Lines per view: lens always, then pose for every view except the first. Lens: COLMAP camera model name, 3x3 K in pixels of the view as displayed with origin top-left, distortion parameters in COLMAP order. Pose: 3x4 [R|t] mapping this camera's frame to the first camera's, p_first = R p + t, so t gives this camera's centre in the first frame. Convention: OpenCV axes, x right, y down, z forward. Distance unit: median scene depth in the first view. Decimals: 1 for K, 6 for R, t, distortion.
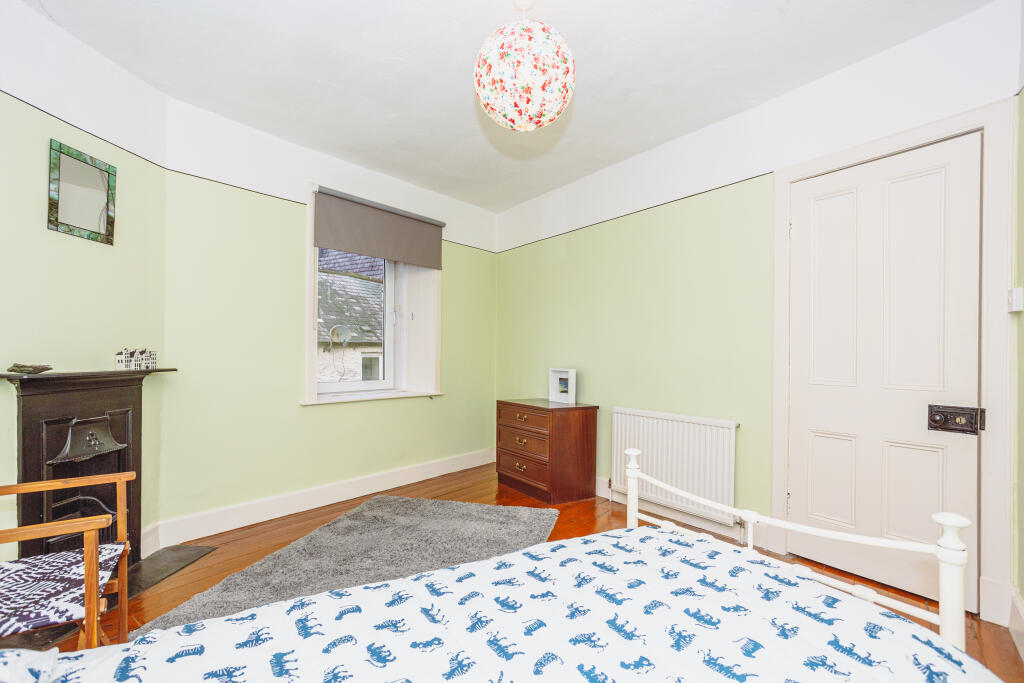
lens RADIAL K [[499.9, 0, 512.1], [0, 499.9, 346.9], [0, 0, 1]] dist [0.015574, 0.000970]
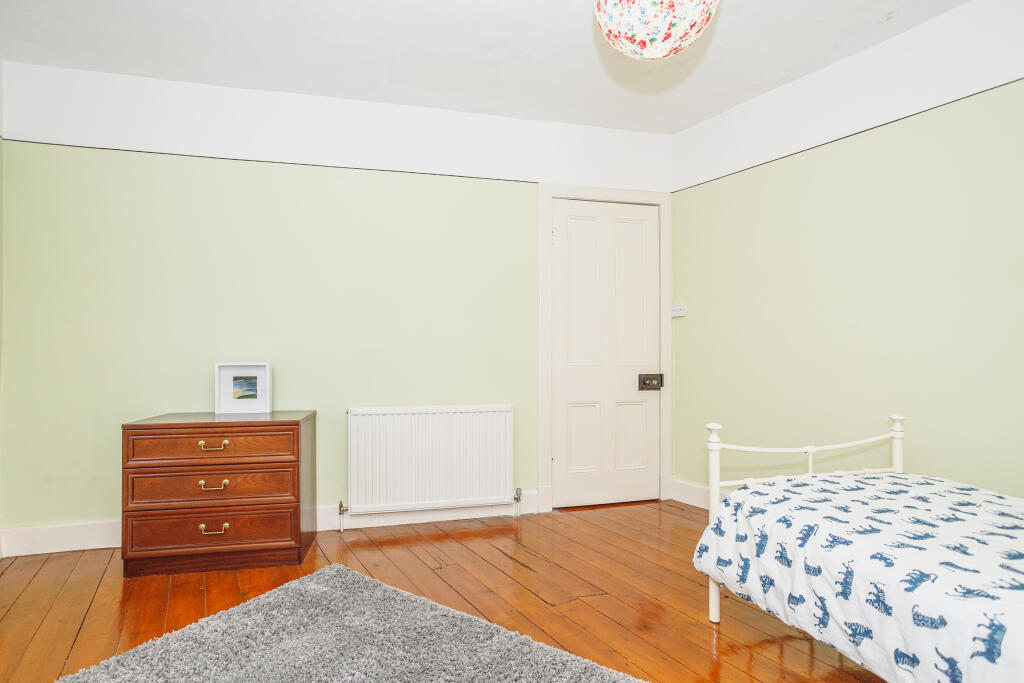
lens RADIAL K [[499.9, 0, 512.0], [0, 499.9, 346.2], [0, 0, 1]] dist [0.015574, 0.000970]
pose [[0.357076, 0.007433, 0.934046, -0.528546], [-0.011177, 0.999931, -0.003685, 0.028485], [-0.934009, -0.009124, 0.357134, 0.594362]]
